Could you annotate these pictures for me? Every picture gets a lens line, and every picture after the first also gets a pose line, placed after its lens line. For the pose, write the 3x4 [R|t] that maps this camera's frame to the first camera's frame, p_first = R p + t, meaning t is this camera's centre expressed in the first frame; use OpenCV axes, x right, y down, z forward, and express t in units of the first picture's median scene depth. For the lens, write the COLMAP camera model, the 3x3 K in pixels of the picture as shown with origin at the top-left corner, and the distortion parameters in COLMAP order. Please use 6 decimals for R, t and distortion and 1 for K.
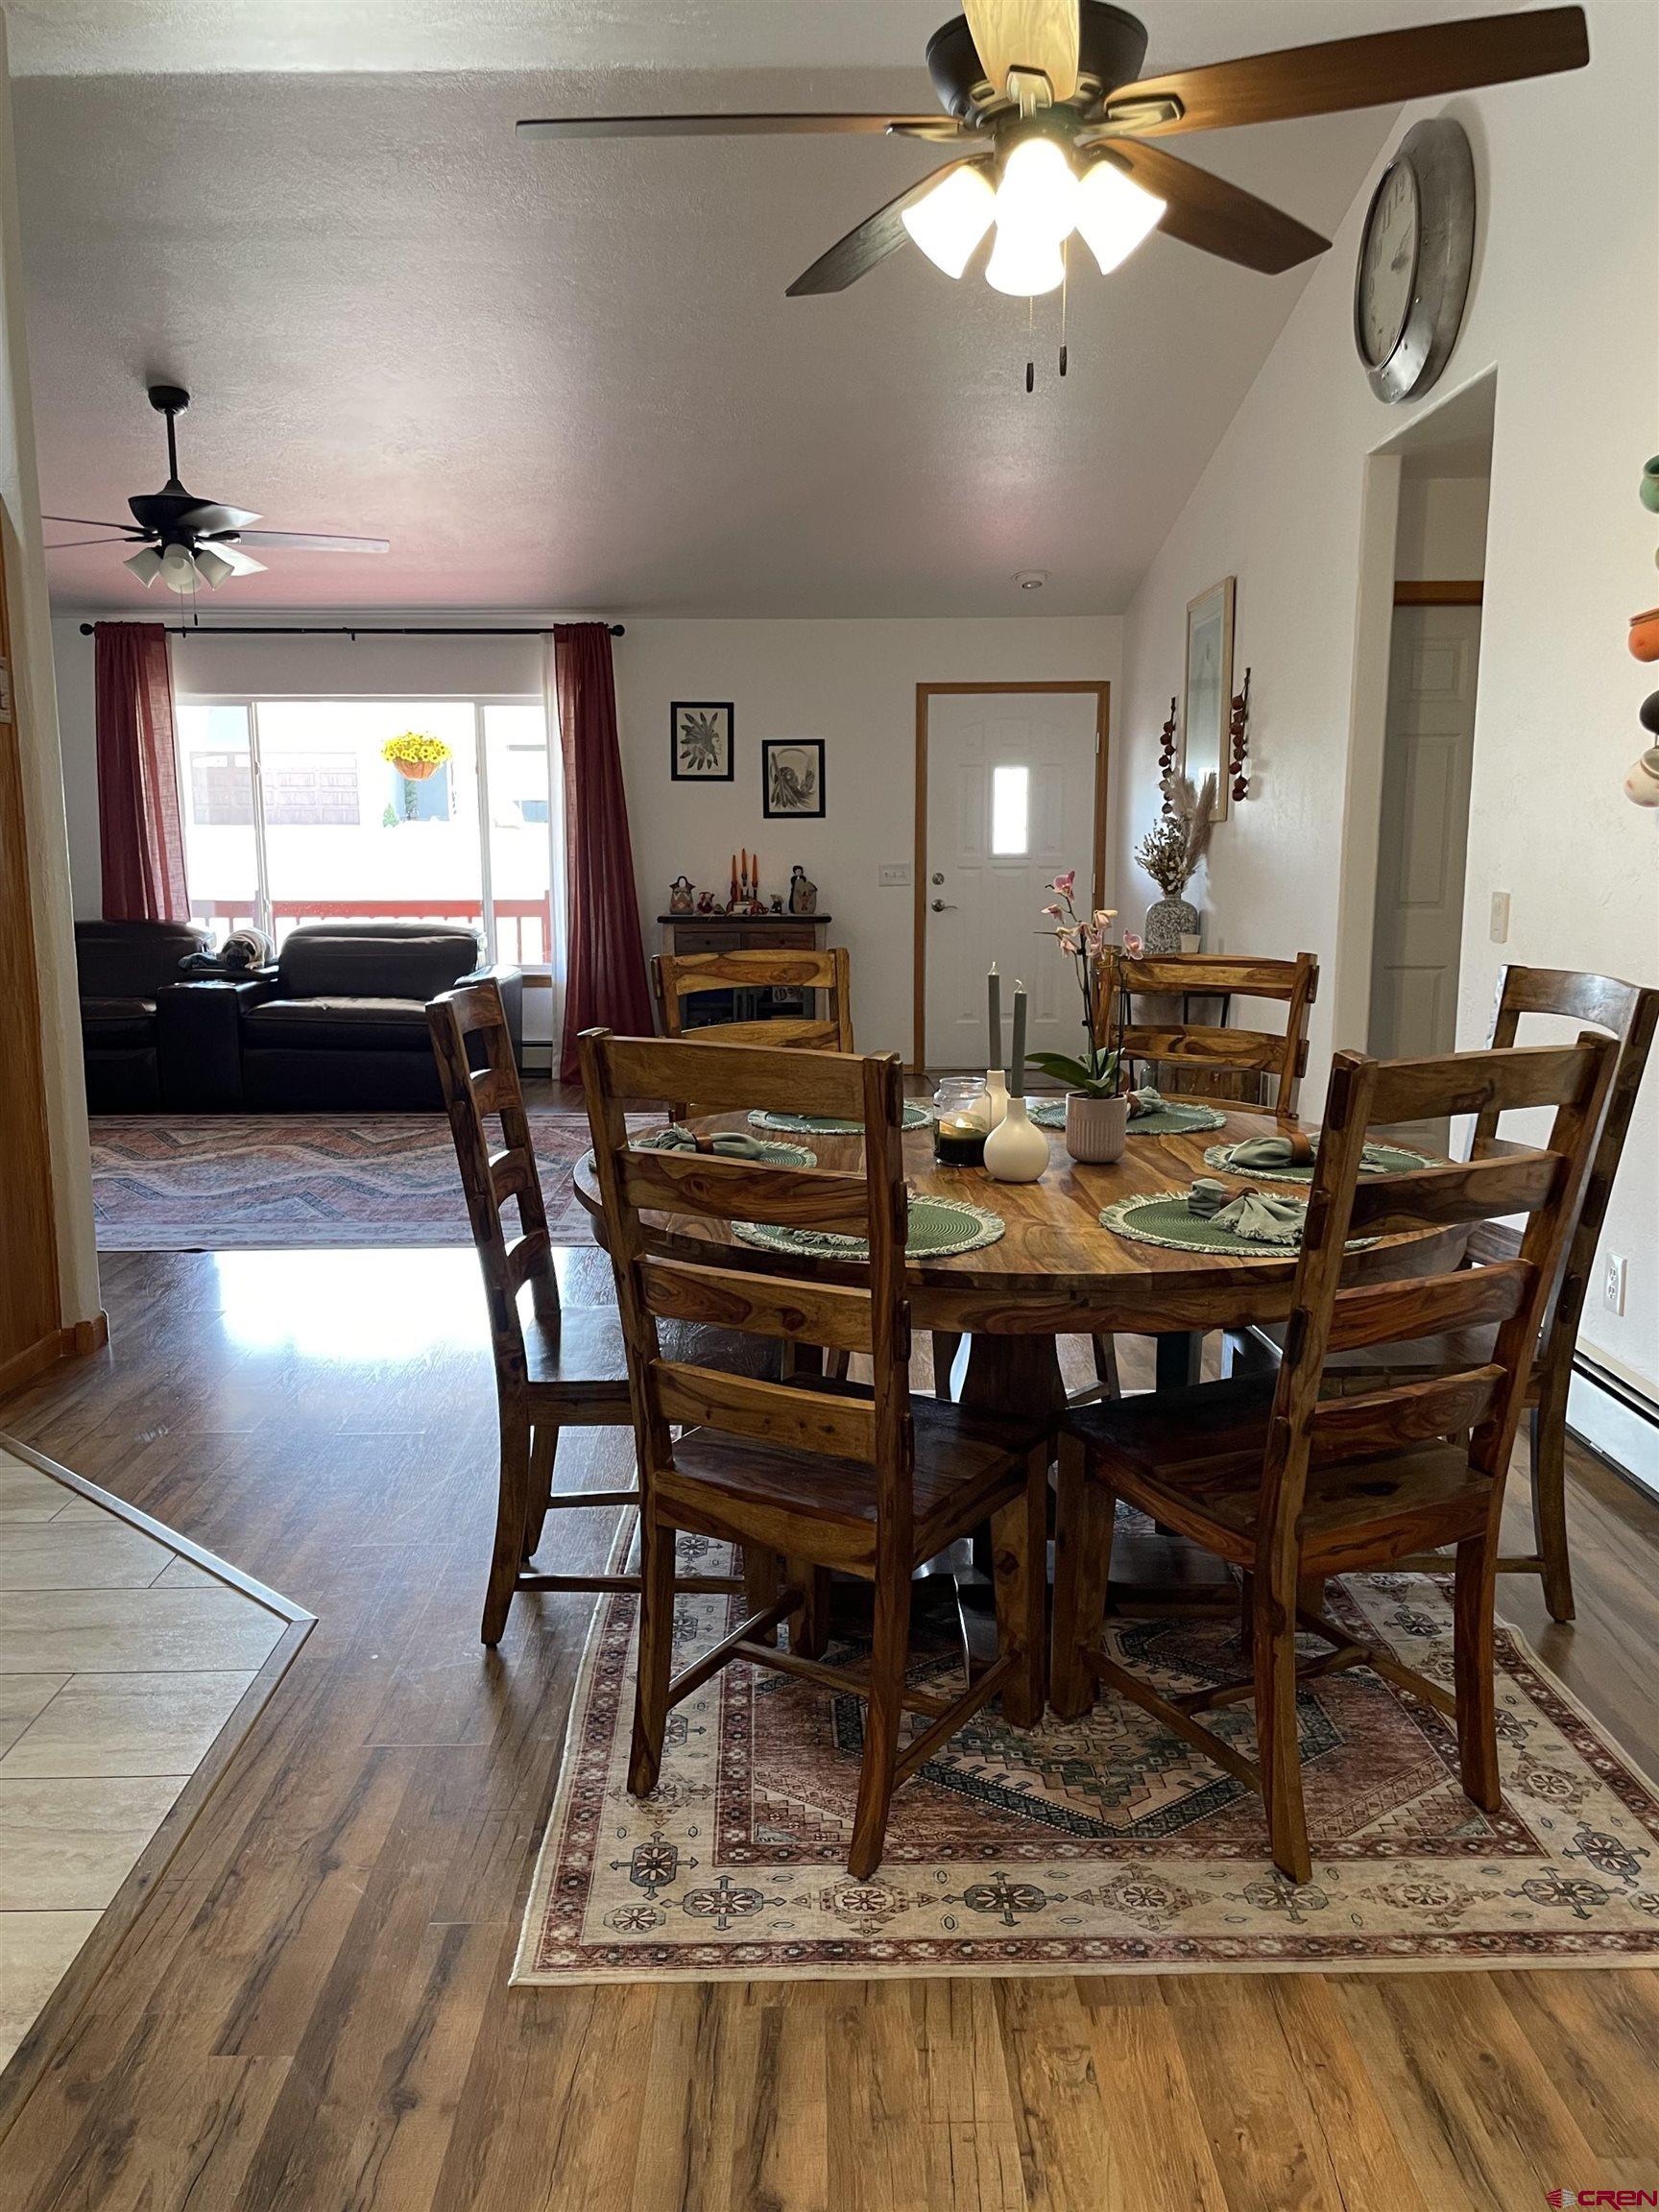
lens RADIAL K [[1728.1, 0, 829.5], [0, 1728.1, 1106.0], [0, 0, 1]] dist [0.053441, -0.000124]
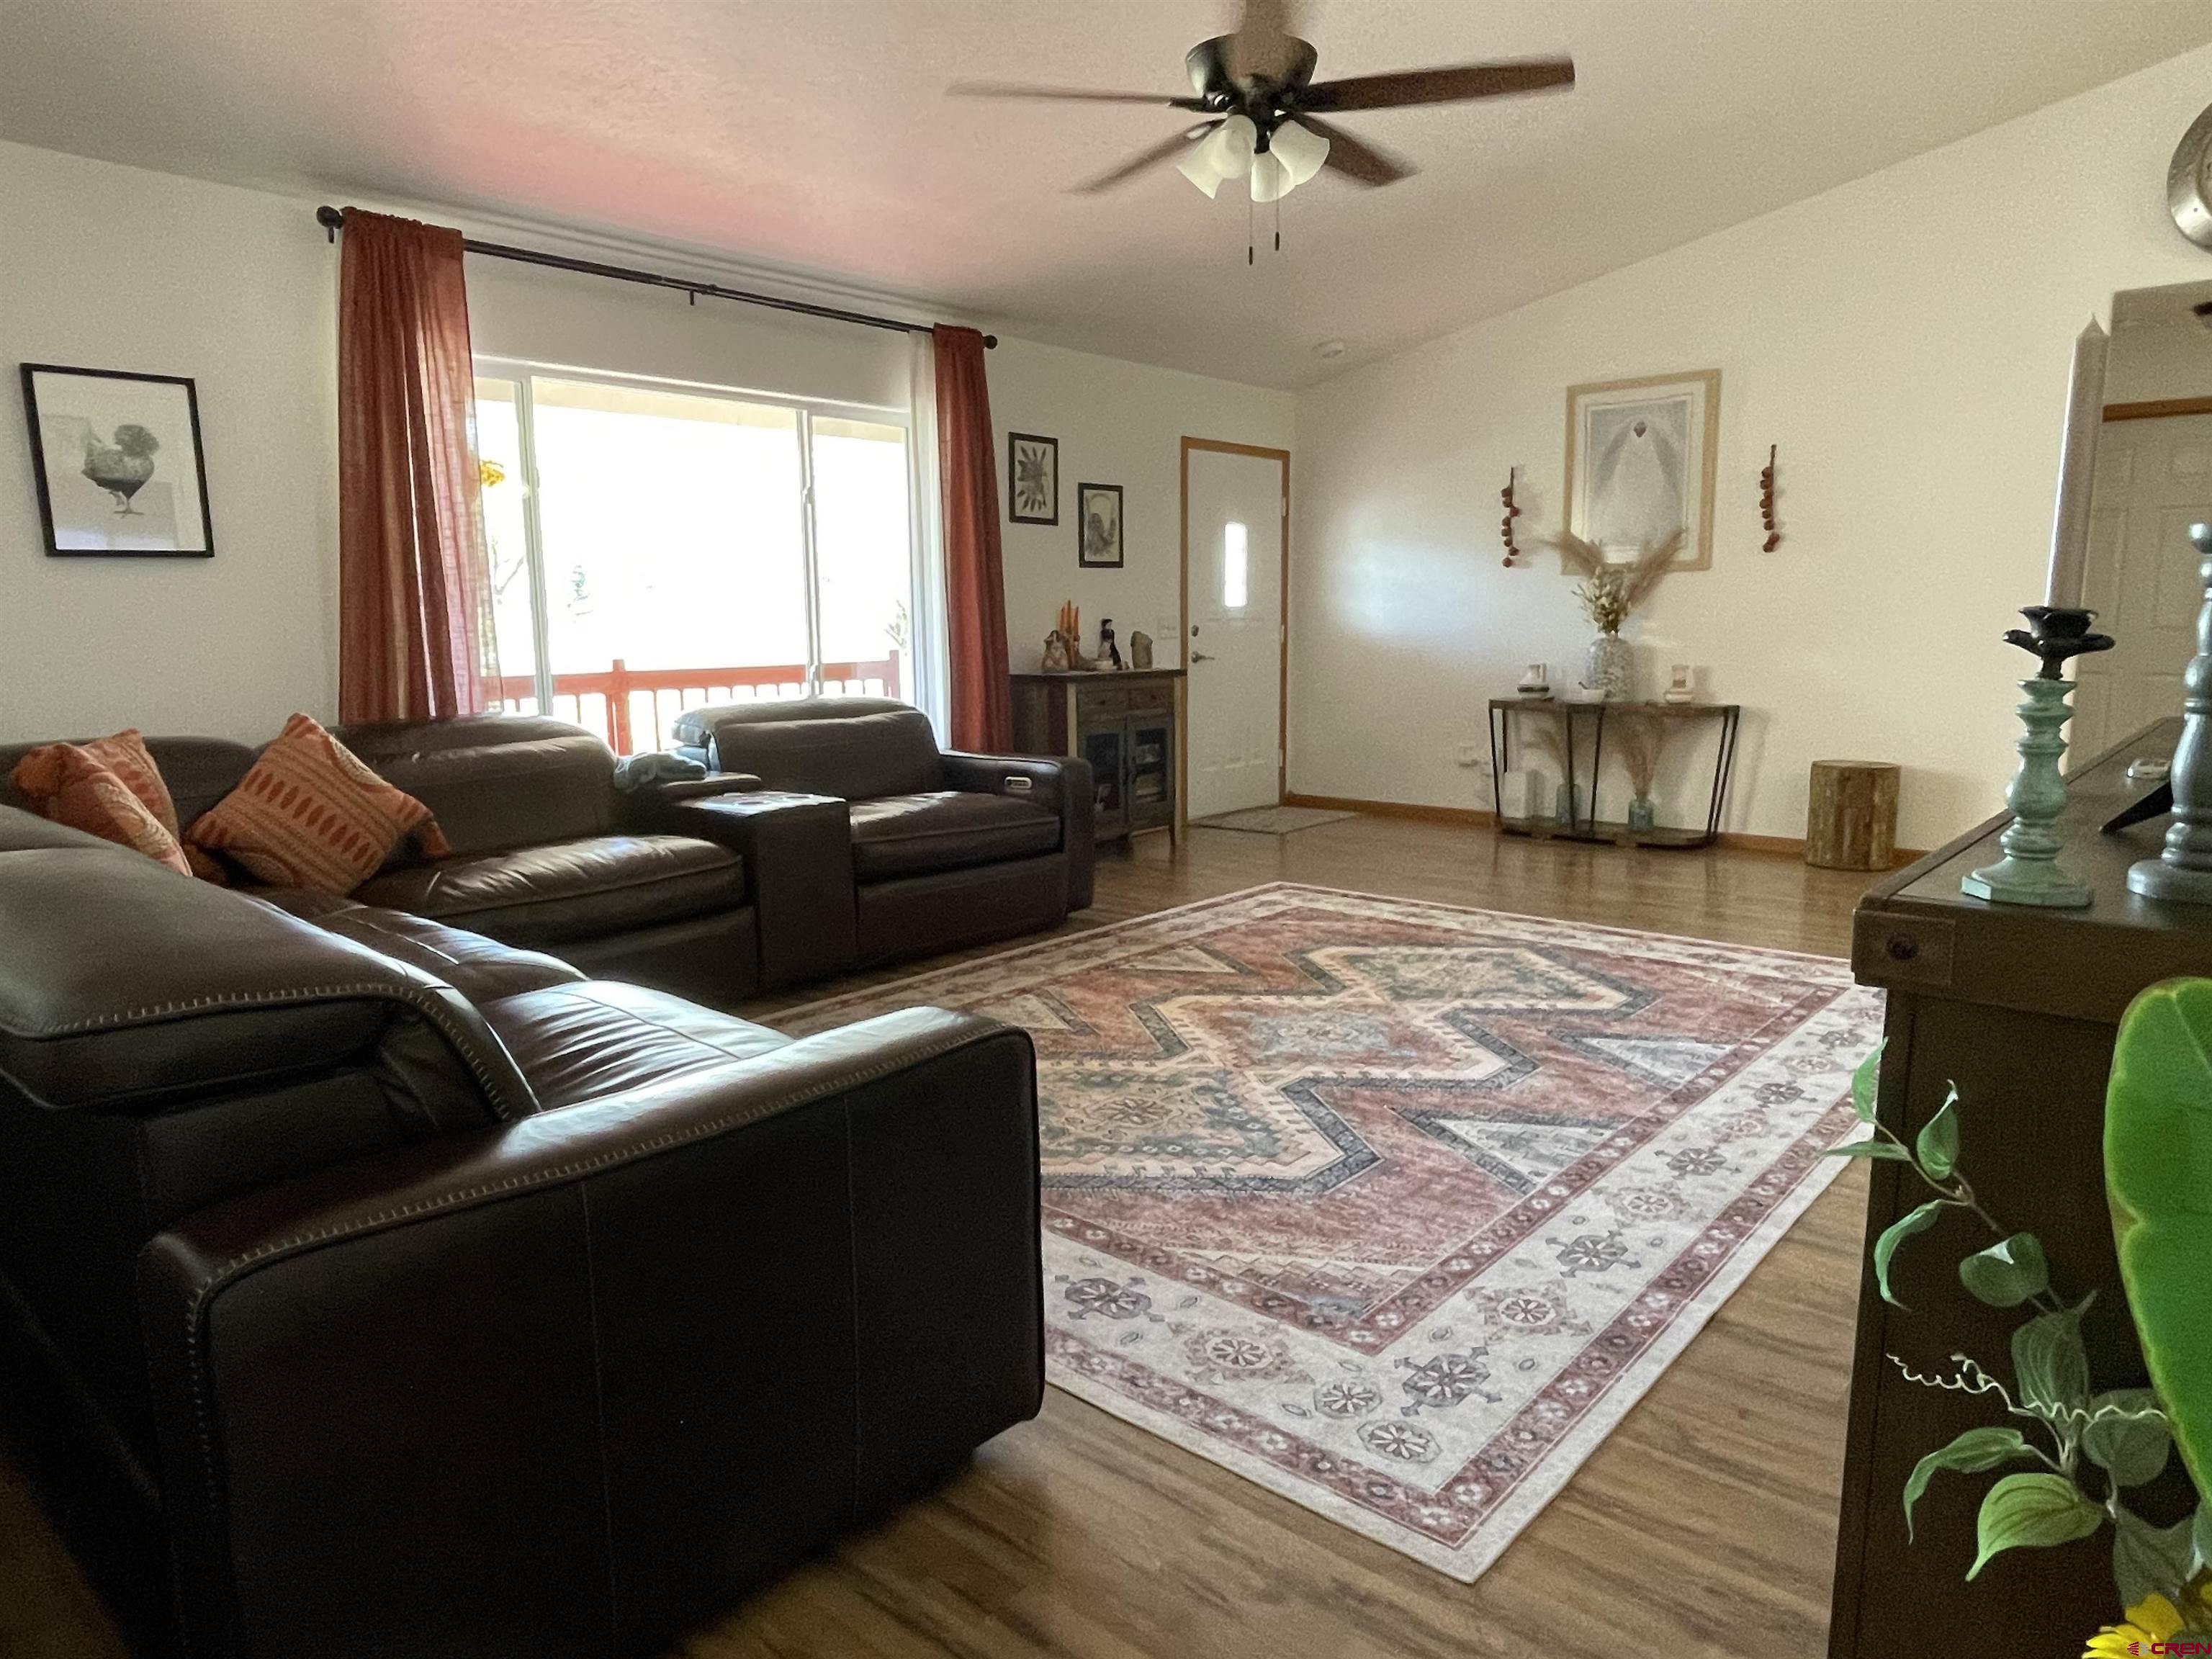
lens RADIAL K [[1378.4, 0, 1109.9], [0, 1378.4, 839.5], [0, 0, 1]] dist [0.000937, -0.023826]
pose [[0.666084, -0.123586, 0.735567, -0.592825], [0.121234, 0.991002, 0.056721, -0.062553], [-0.735959, 0.051395, 0.675073, 0.503202]]
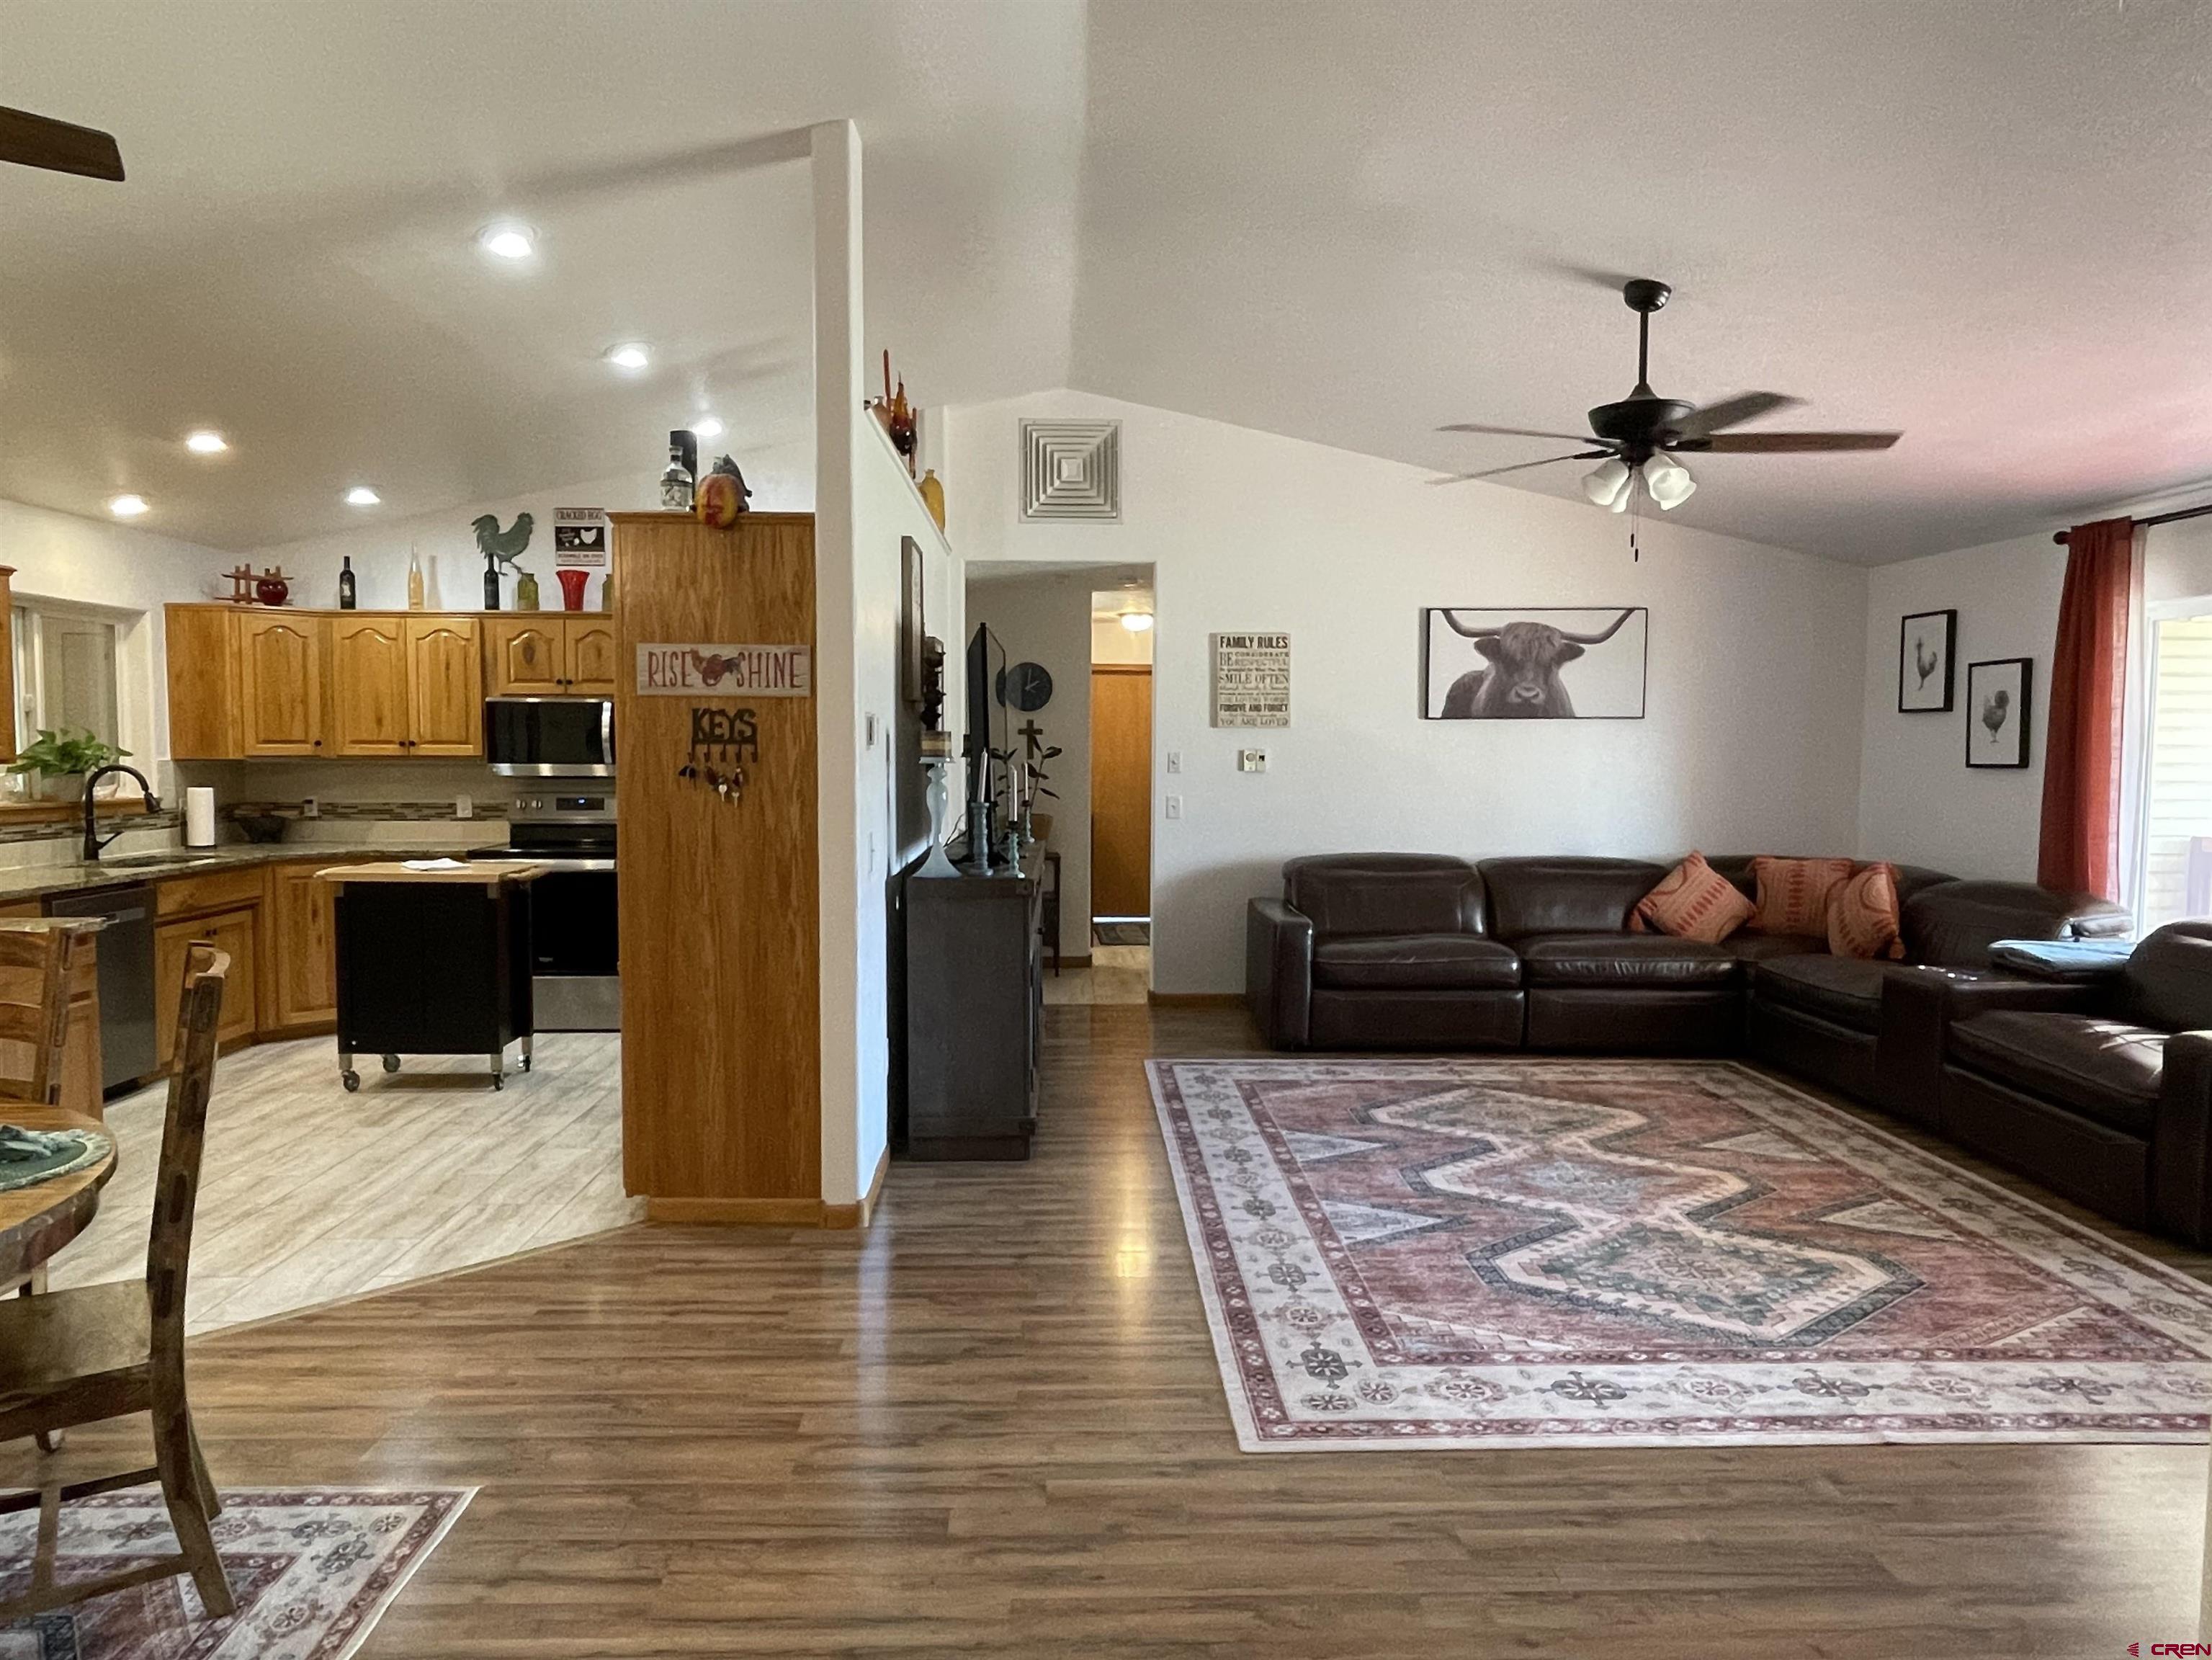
lens RADIAL K [[1439.2, 0, 1102.6], [0, 1439.2, 856.6], [0, 0, 1]] dist [-0.003514, -0.006040]
pose [[0.024772, 0.084105, -0.996149, 0.250566], [-0.159978, 0.983946, 0.079097, -0.100840], [0.986810, 0.157403, 0.037829, 0.532399]]
